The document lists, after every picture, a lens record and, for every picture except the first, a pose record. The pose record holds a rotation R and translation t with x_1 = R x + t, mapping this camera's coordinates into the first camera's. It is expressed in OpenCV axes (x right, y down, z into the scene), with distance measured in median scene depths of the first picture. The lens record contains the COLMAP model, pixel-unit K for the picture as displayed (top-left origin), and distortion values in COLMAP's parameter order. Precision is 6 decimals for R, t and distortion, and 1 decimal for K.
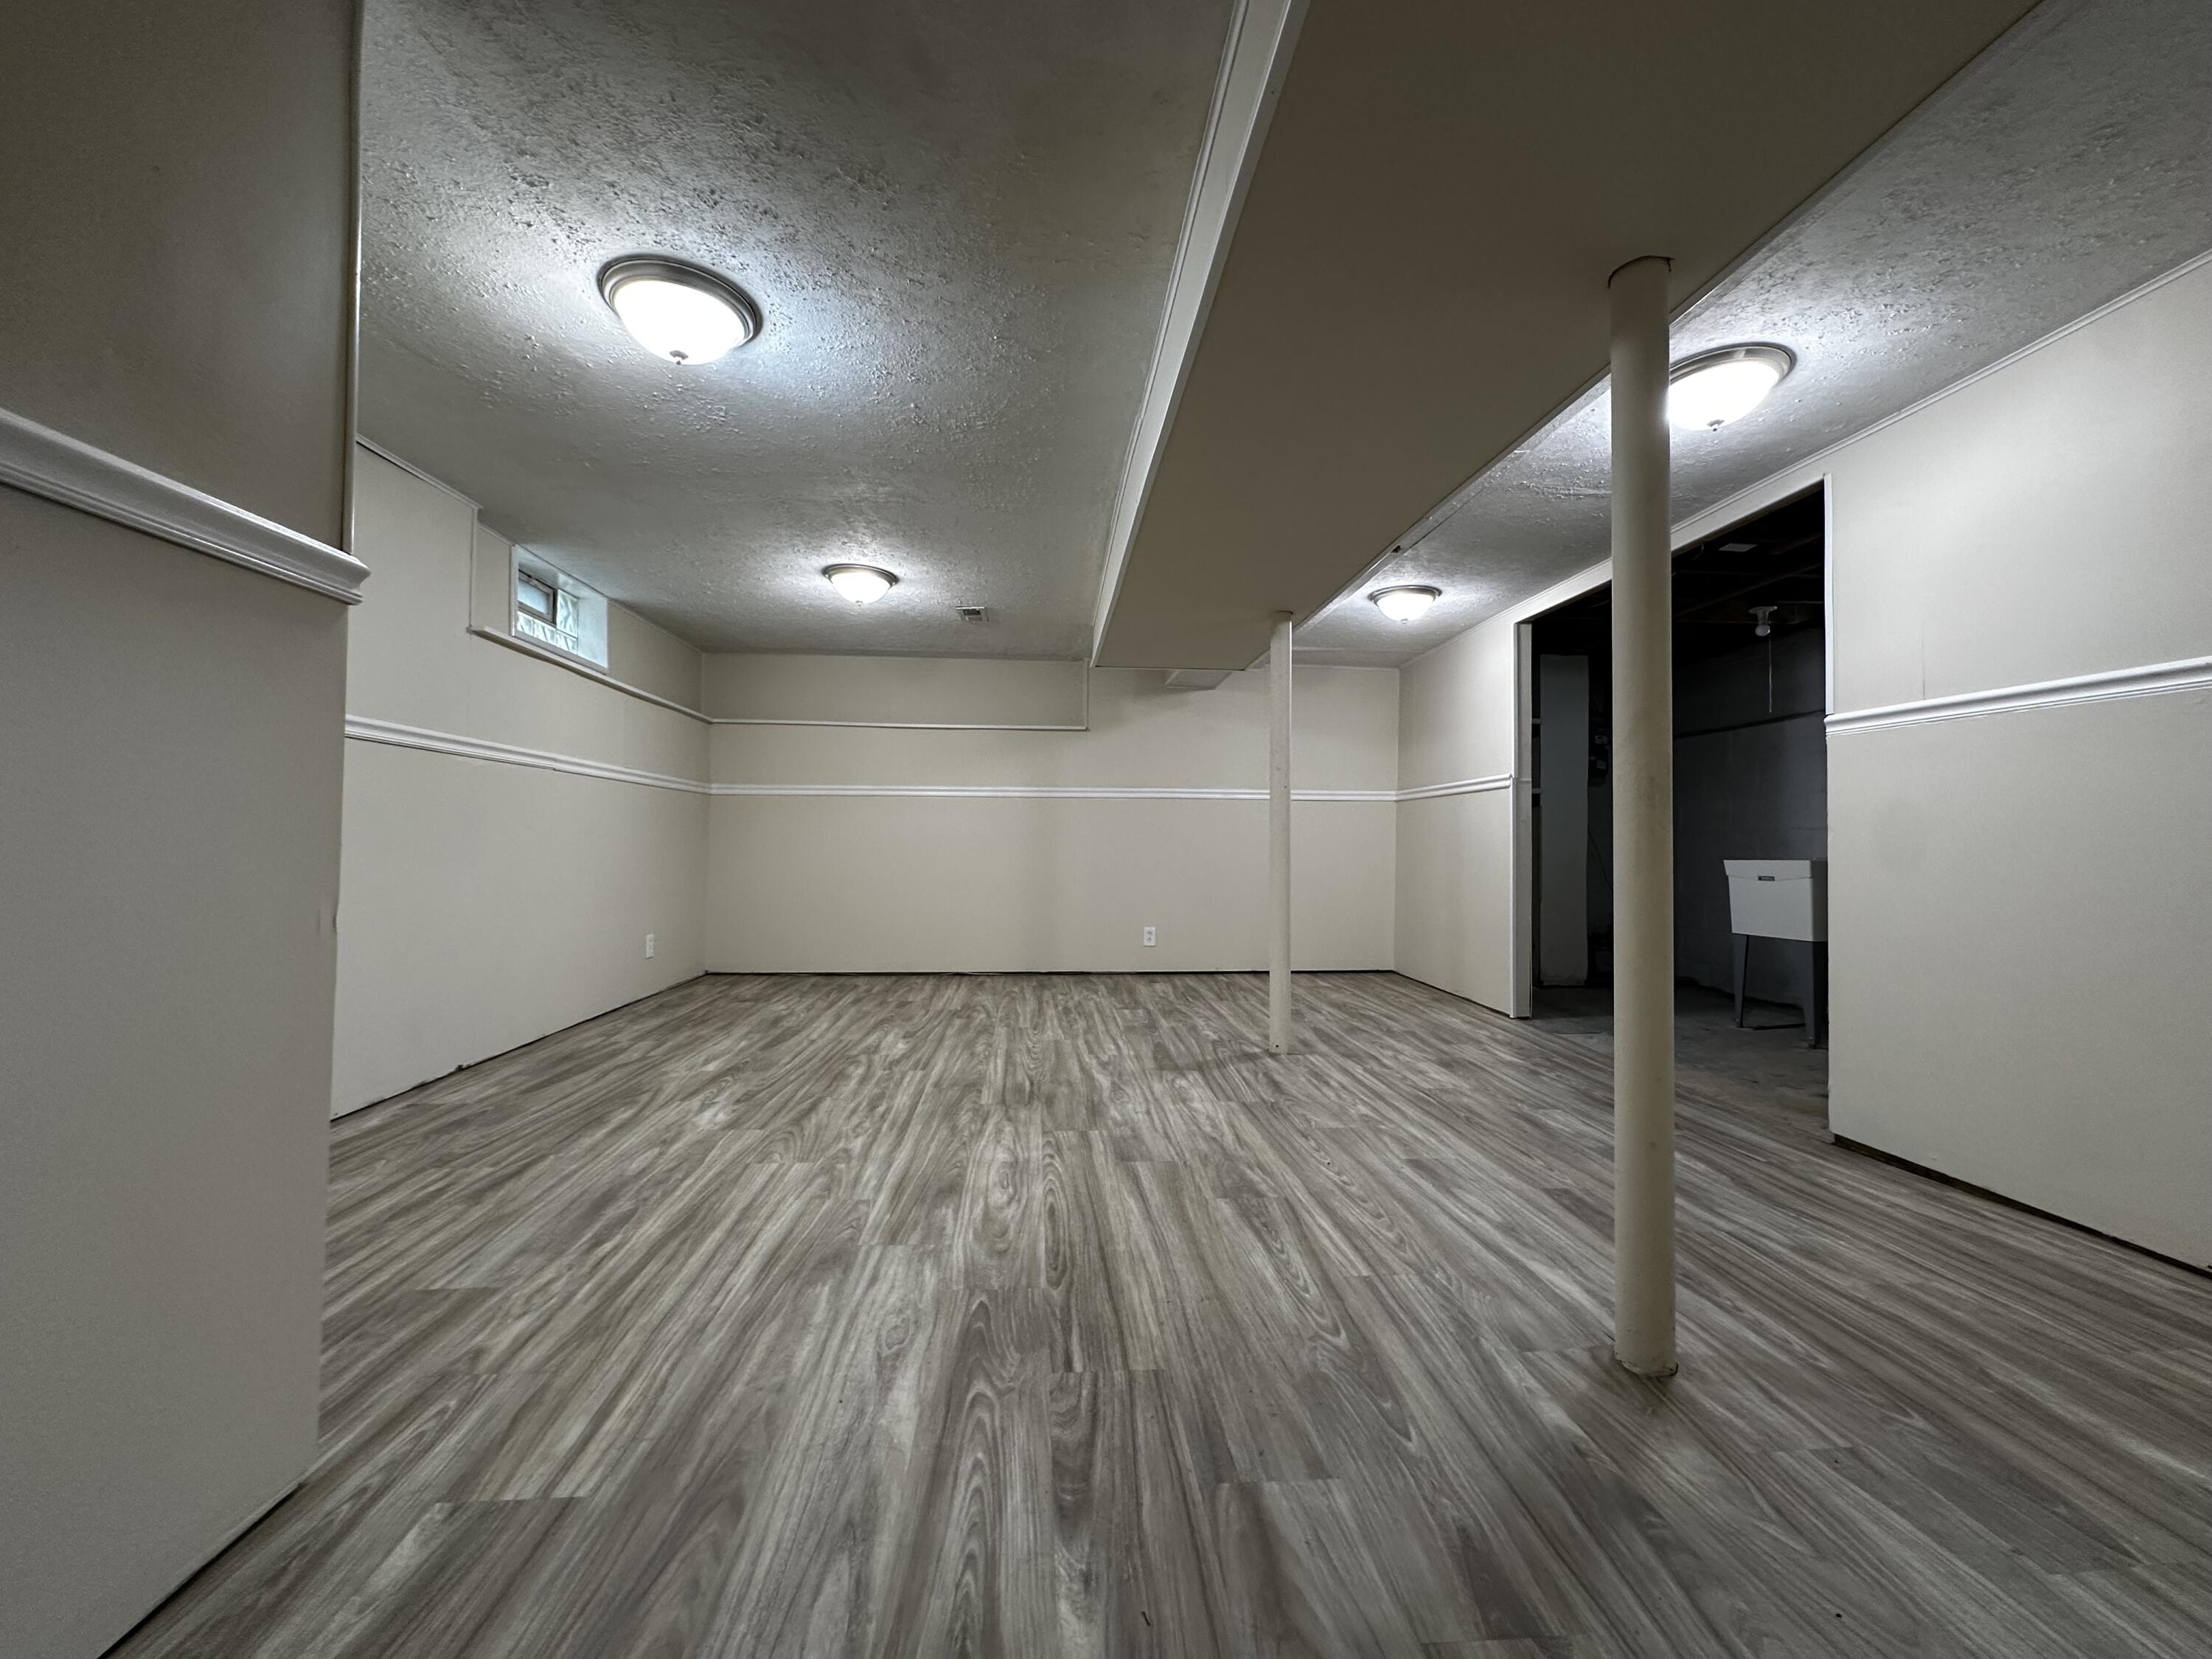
lens RADIAL K [[876.7, 0, 1106.7], [0, 876.7, 833.2], [0, 0, 1]] dist [-0.003102, 0.000466]
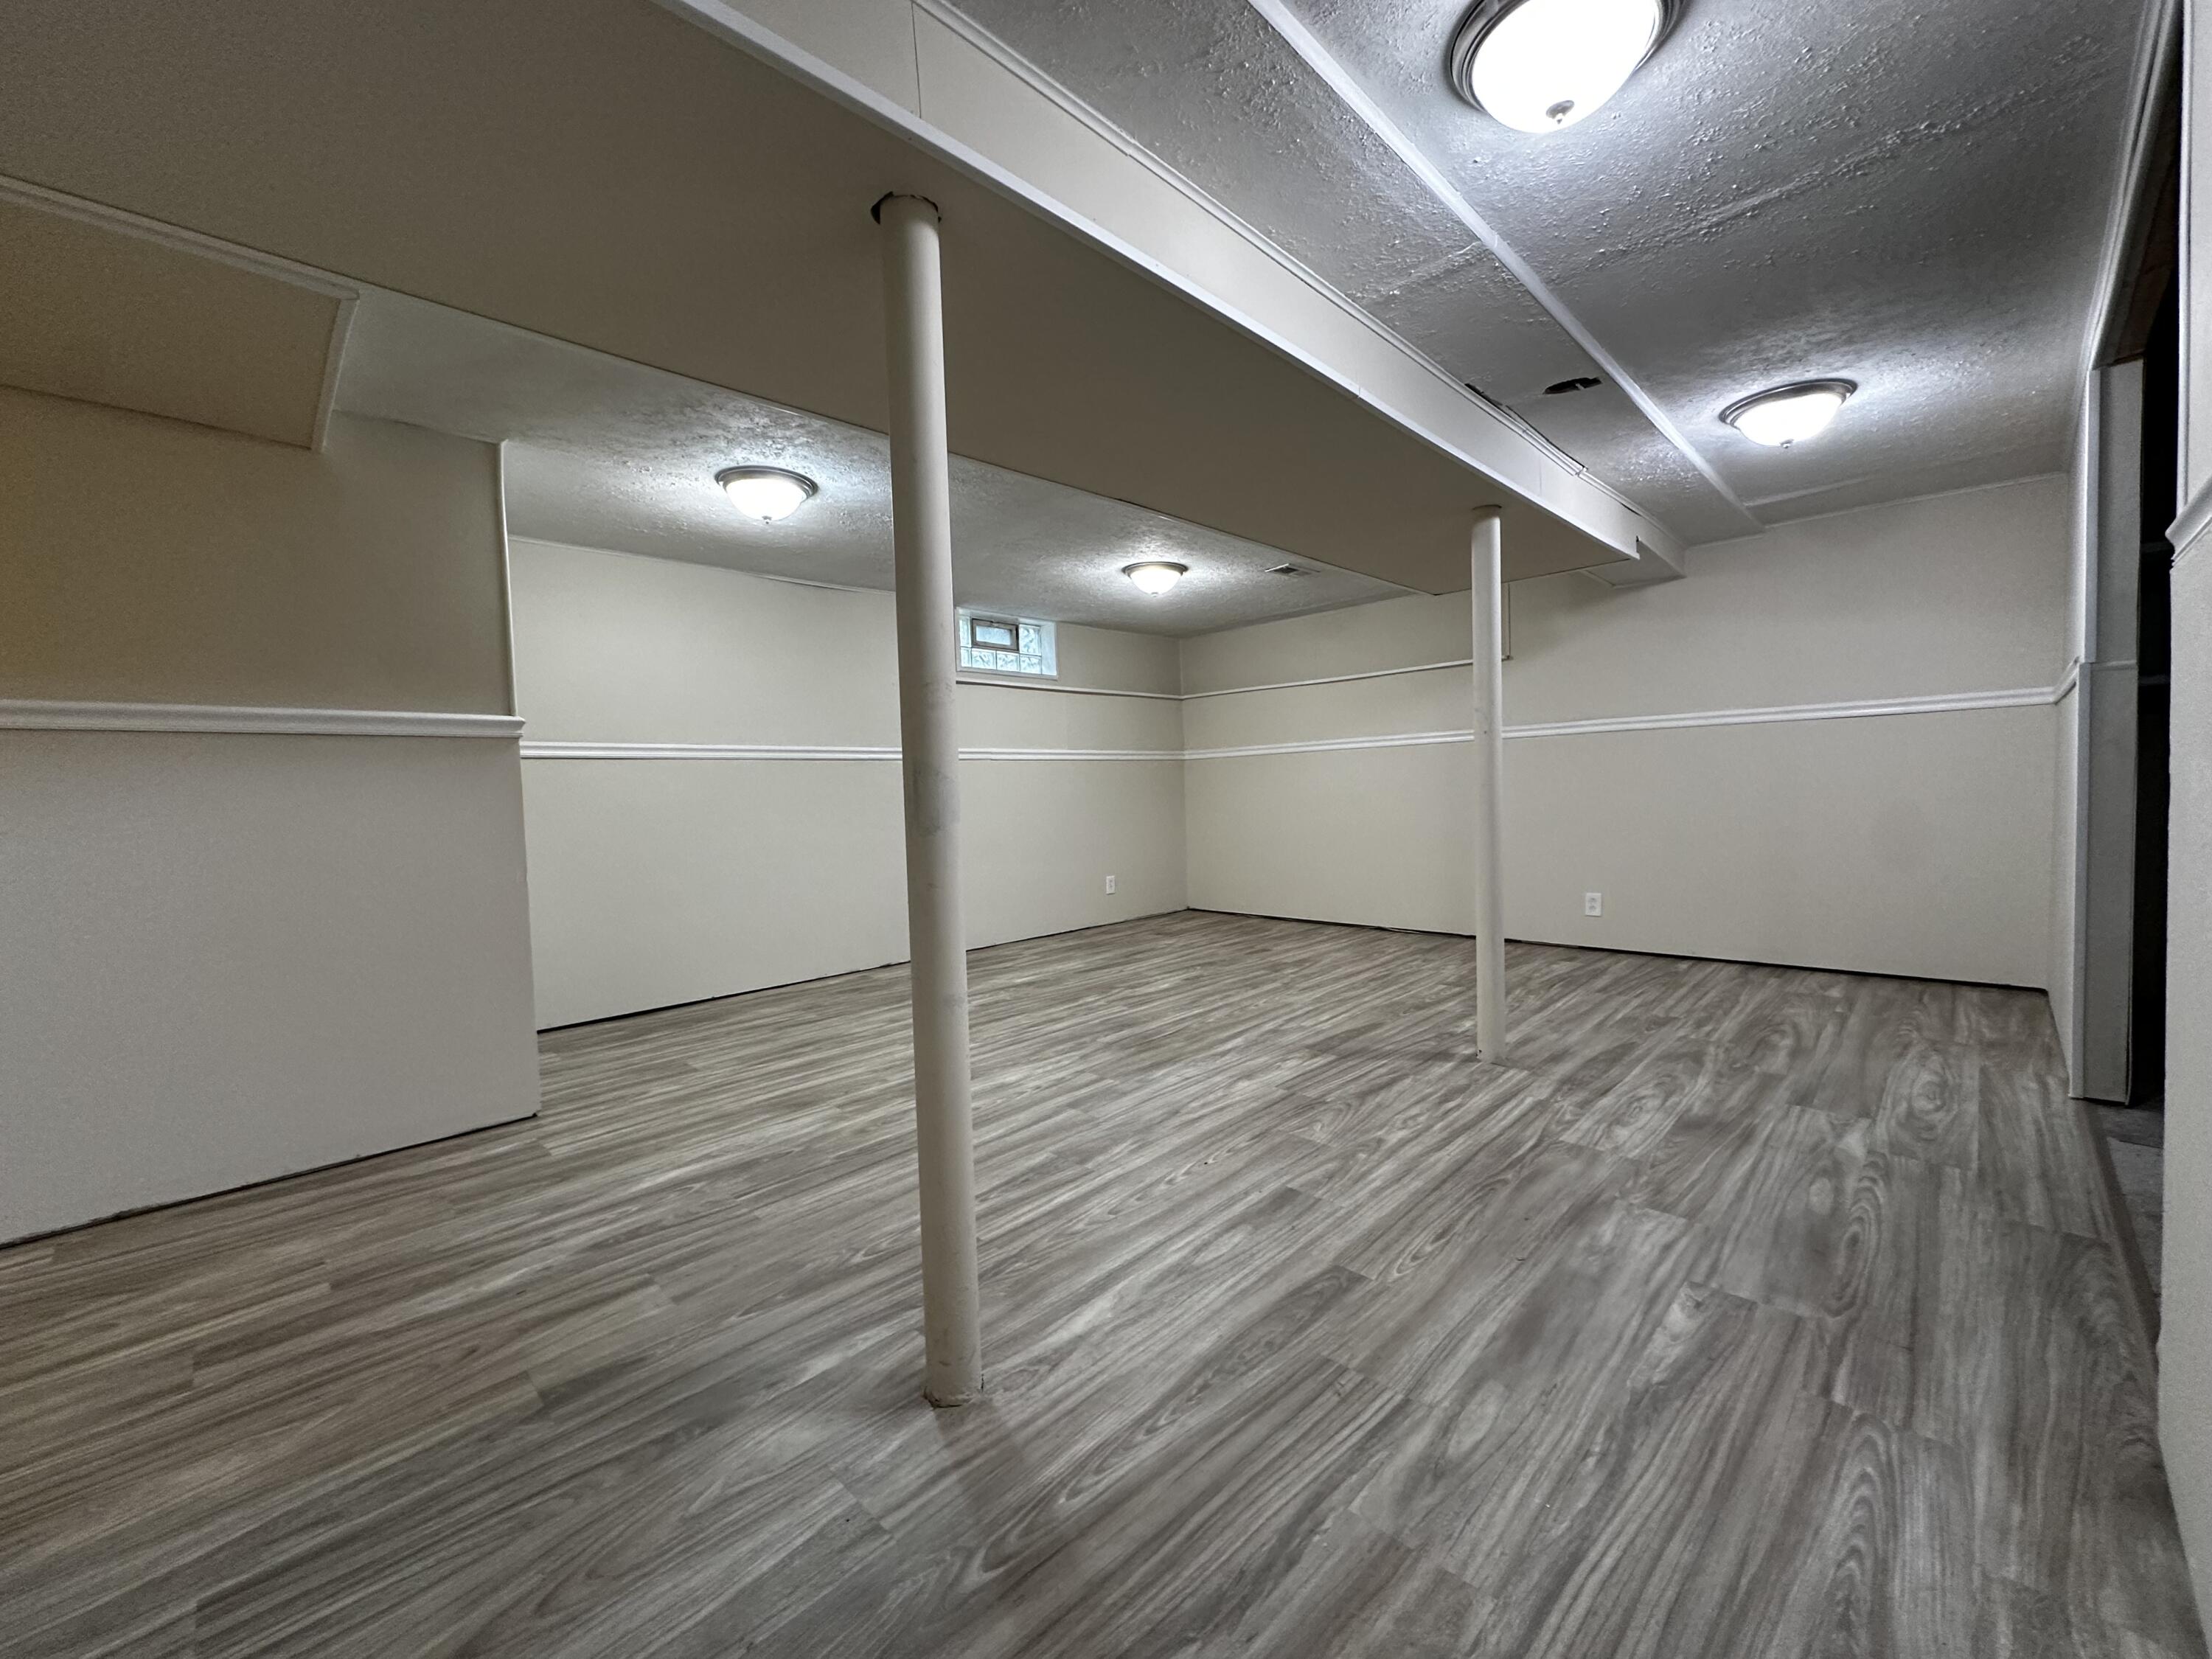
lens RADIAL K [[876.7, 0, 1107.9], [0, 876.7, 824.7], [0, 0, 1]] dist [-0.003102, 0.000466]
pose [[0.645491, 0.000815, -0.763768, 0.927350], [0.049765, 0.997830, 0.043123, -0.031241], [0.762145, -0.065844, 0.644049, 0.349492]]
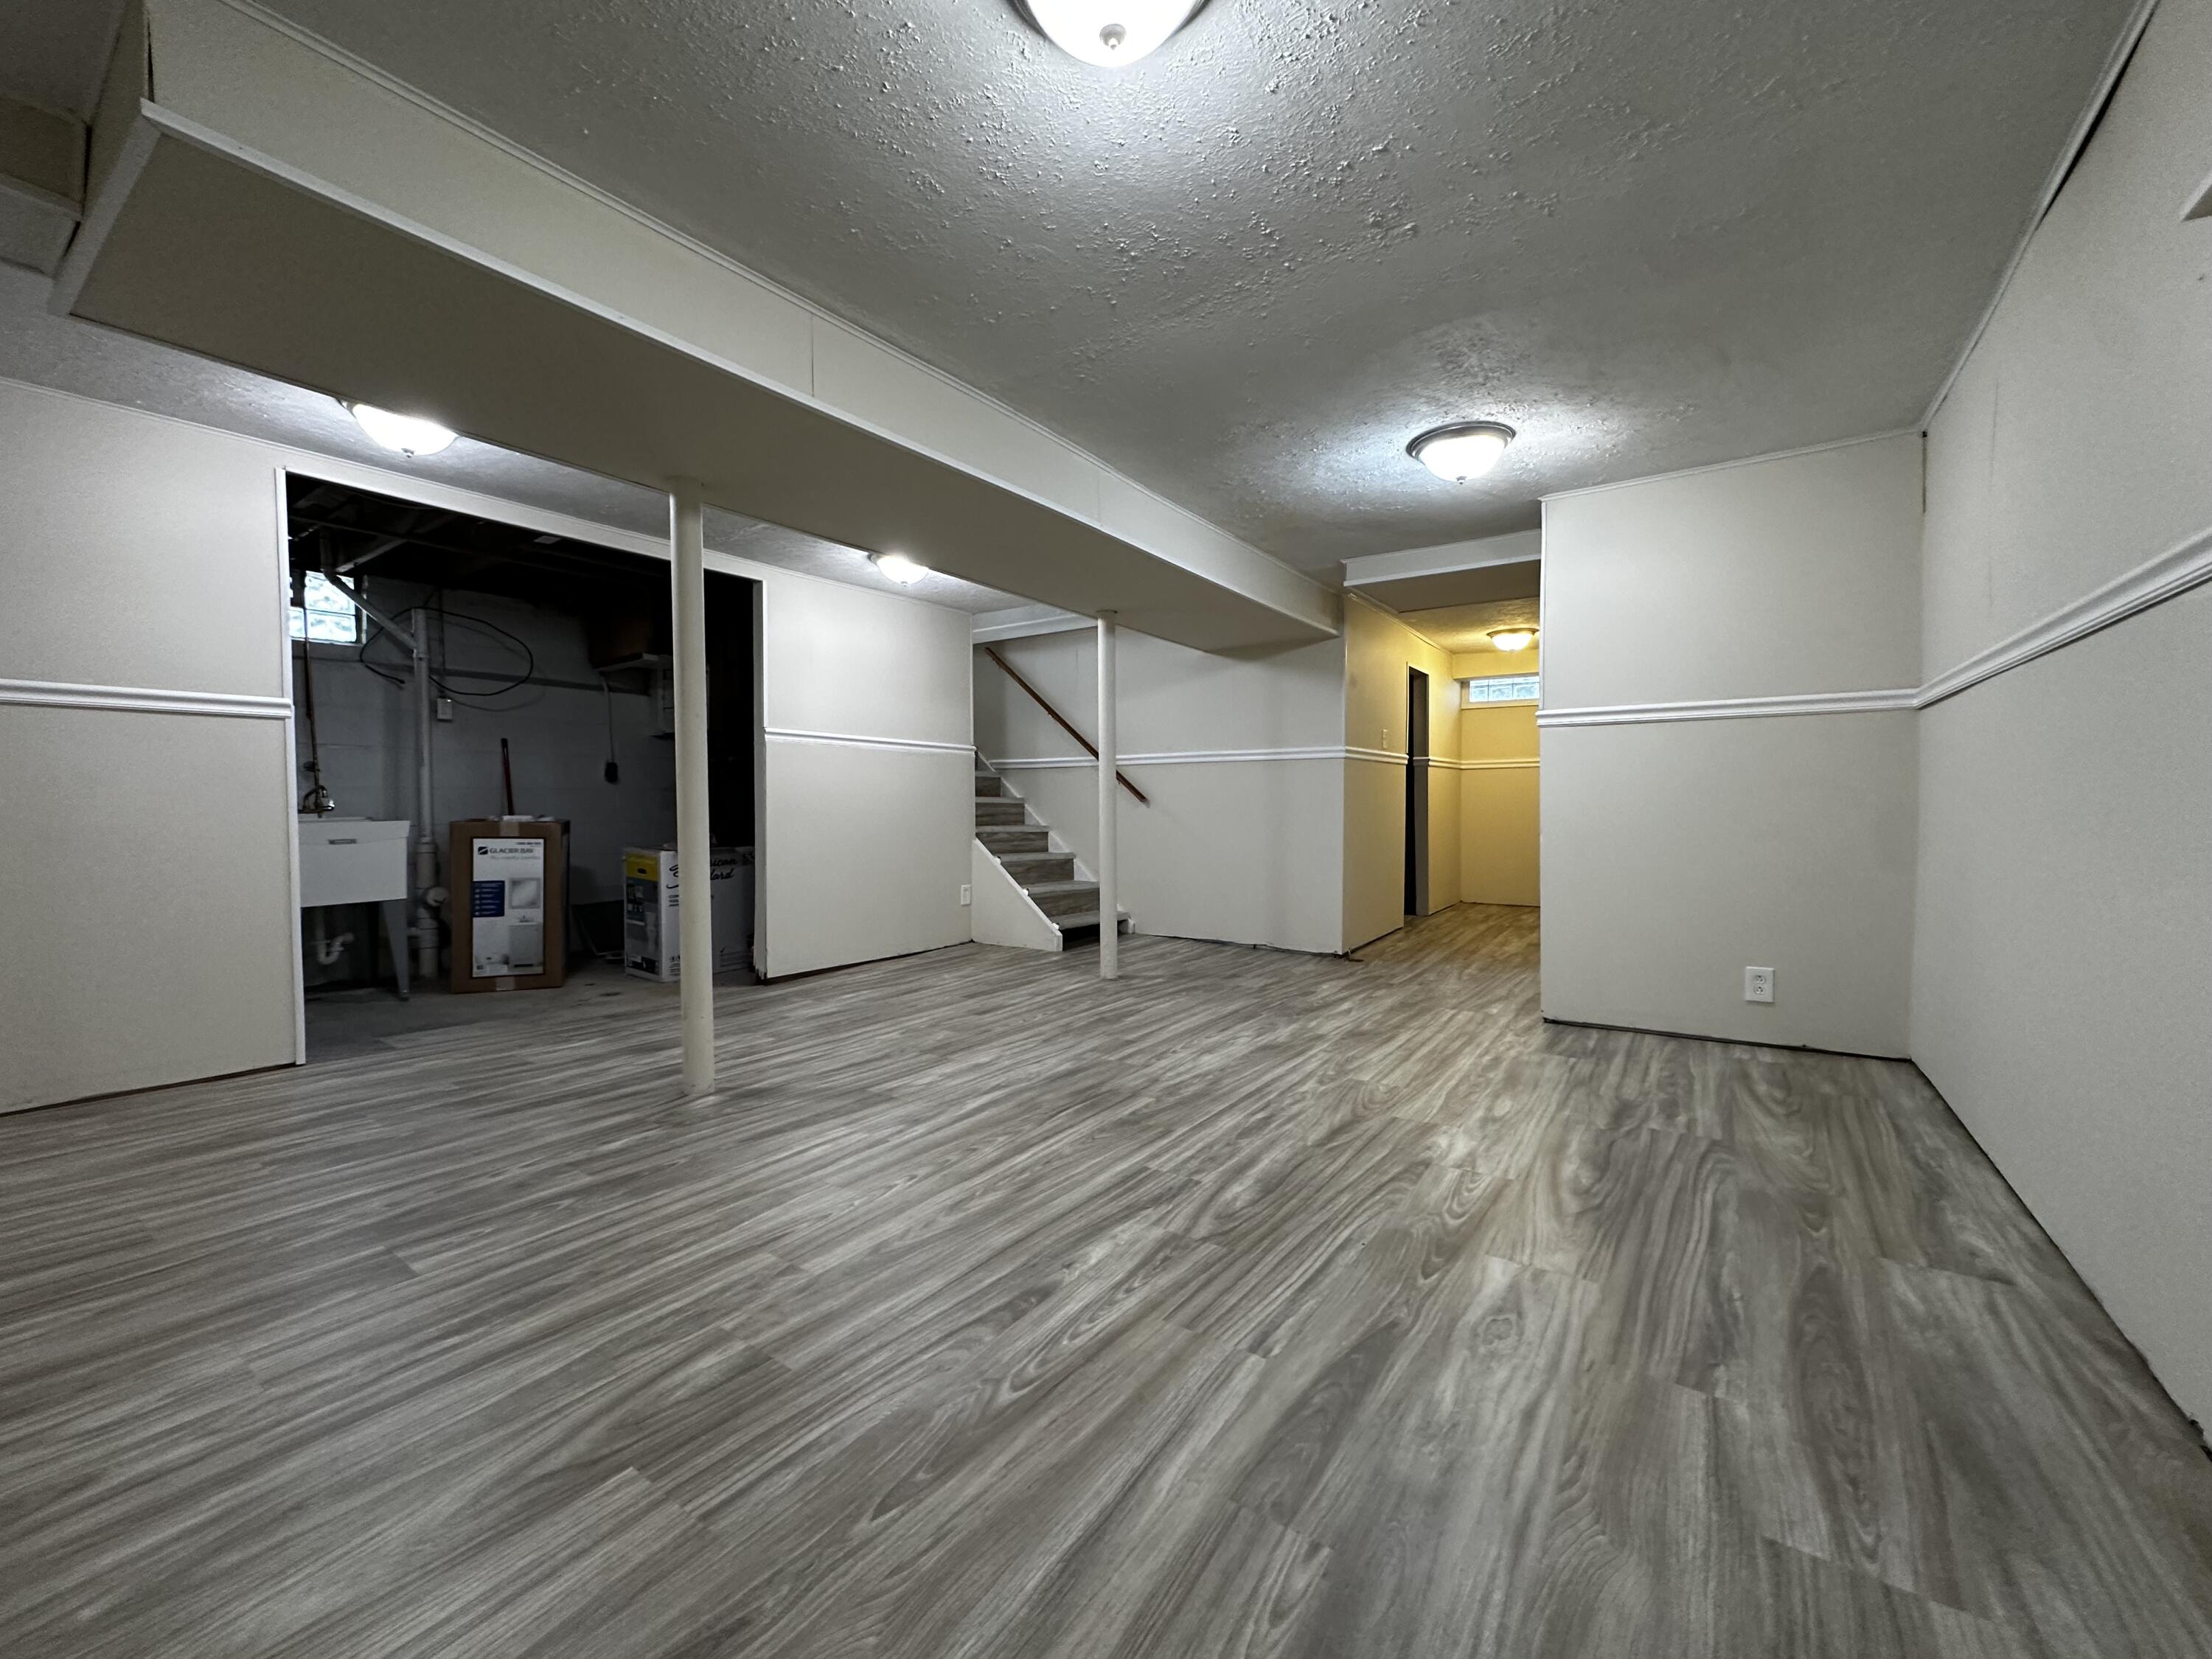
lens RADIAL K [[876.7, 0, 1107.1], [0, 876.7, 829.2], [0, 0, 1]] dist [-0.003102, 0.000466]
pose [[-0.770540, -0.021918, 0.637014, -0.827351], [-0.011253, 0.999721, 0.020786, 0.017535], [-0.637292, 0.008848, -0.770572, 2.121679]]
